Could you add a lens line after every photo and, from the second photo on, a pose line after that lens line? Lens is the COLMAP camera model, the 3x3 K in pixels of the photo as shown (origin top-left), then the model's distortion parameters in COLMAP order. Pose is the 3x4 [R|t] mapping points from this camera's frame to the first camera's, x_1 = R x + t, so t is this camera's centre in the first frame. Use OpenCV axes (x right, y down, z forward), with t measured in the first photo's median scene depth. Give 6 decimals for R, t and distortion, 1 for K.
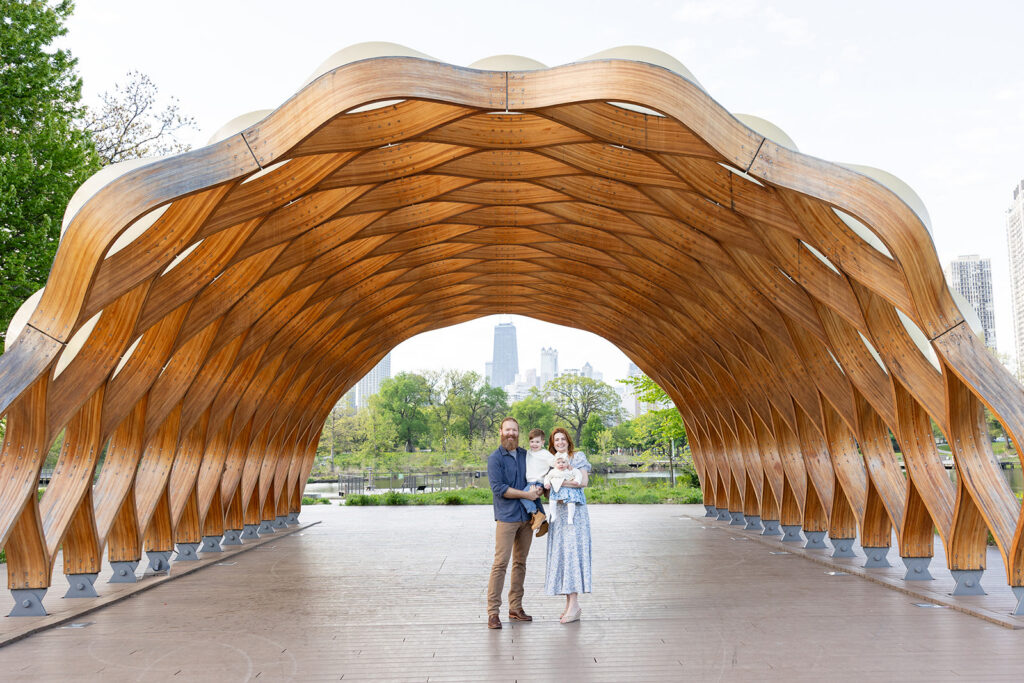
lens RADIAL K [[1052.9, 0, 545.2], [0, 1052.9, 339.9], [0, 0, 1]] dist [-0.005123, 0.007014]
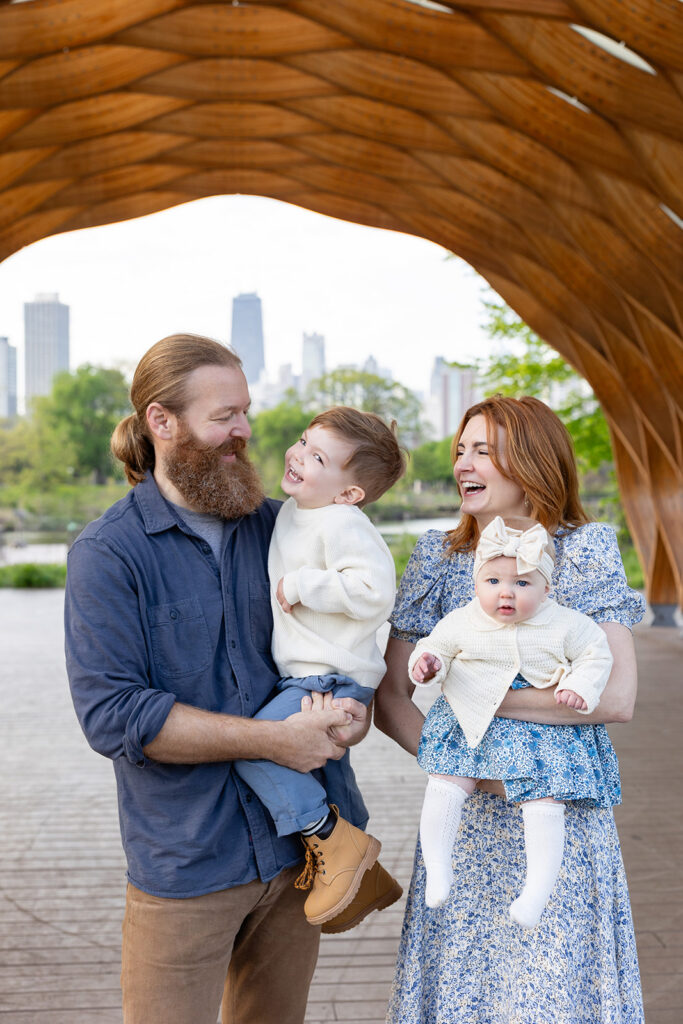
lens RADIAL K [[1455.4, 0, 339.3], [0, 1455.4, 543.2], [0, 0, 1]] dist [-0.026144, 0.096709]
pose [[0.999616, 0.011283, 0.025297, -0.002926], [-0.014813, 0.989468, 0.143994, 0.012396], [-0.023406, -0.144313, 0.989255, 0.124434]]
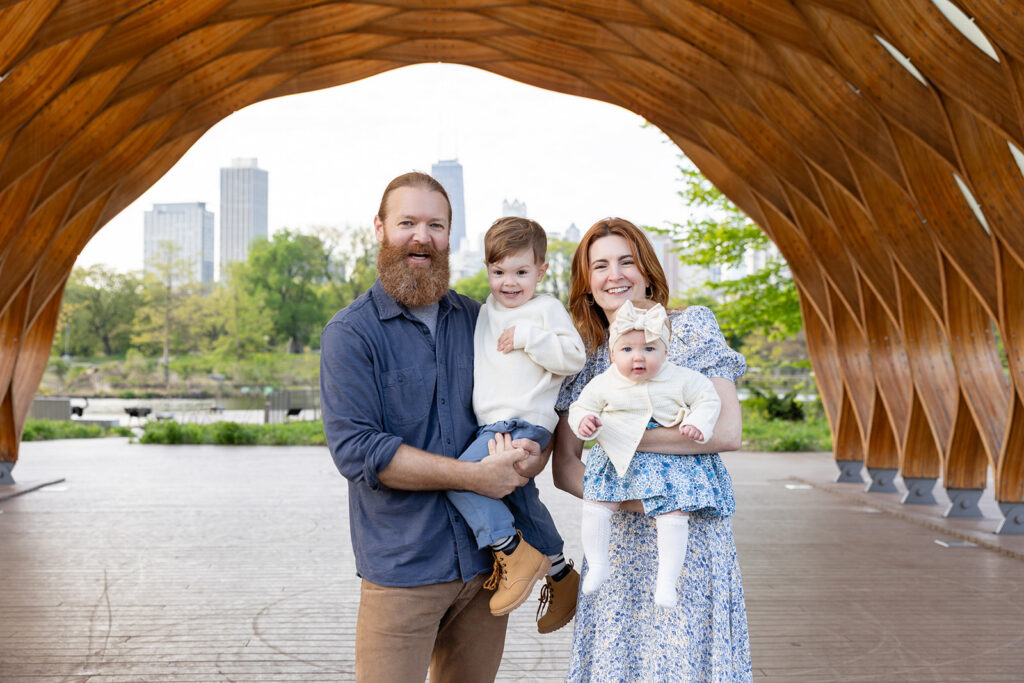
lens RADIAL K [[1493.9, 0, 538.7], [0, 1493.9, 377.3], [0, 0, 1]] dist [0.022597, -0.013166]
pose [[0.999561, 0.016364, 0.024689, -0.002654], [-0.019159, 0.992877, 0.117591, 0.013430], [-0.022589, -0.118013, 0.992755, 0.108973]]
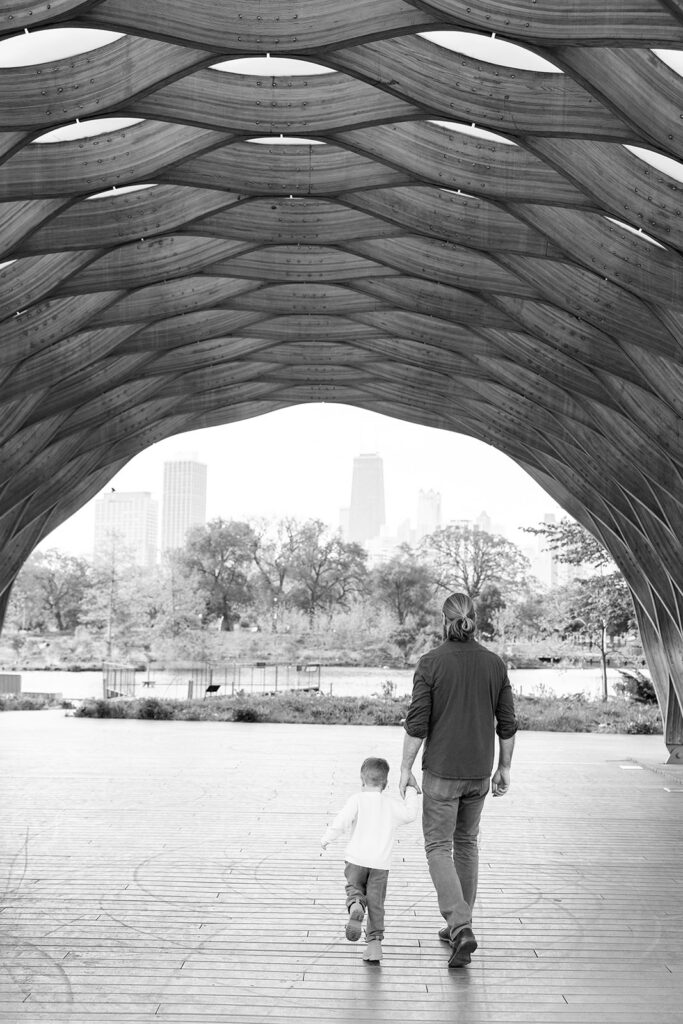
lens RADIAL K [[1405.8, 0, 327.2], [0, 1405.8, 493.2], [0, 0, 1]] dist [-0.004180, 0.001210]
pose [[0.997051, 0.021002, -0.073805, 0.008021], [-0.020465, 0.999758, 0.008031, 0.006942], [0.073956, -0.006497, 0.997240, 0.083165]]
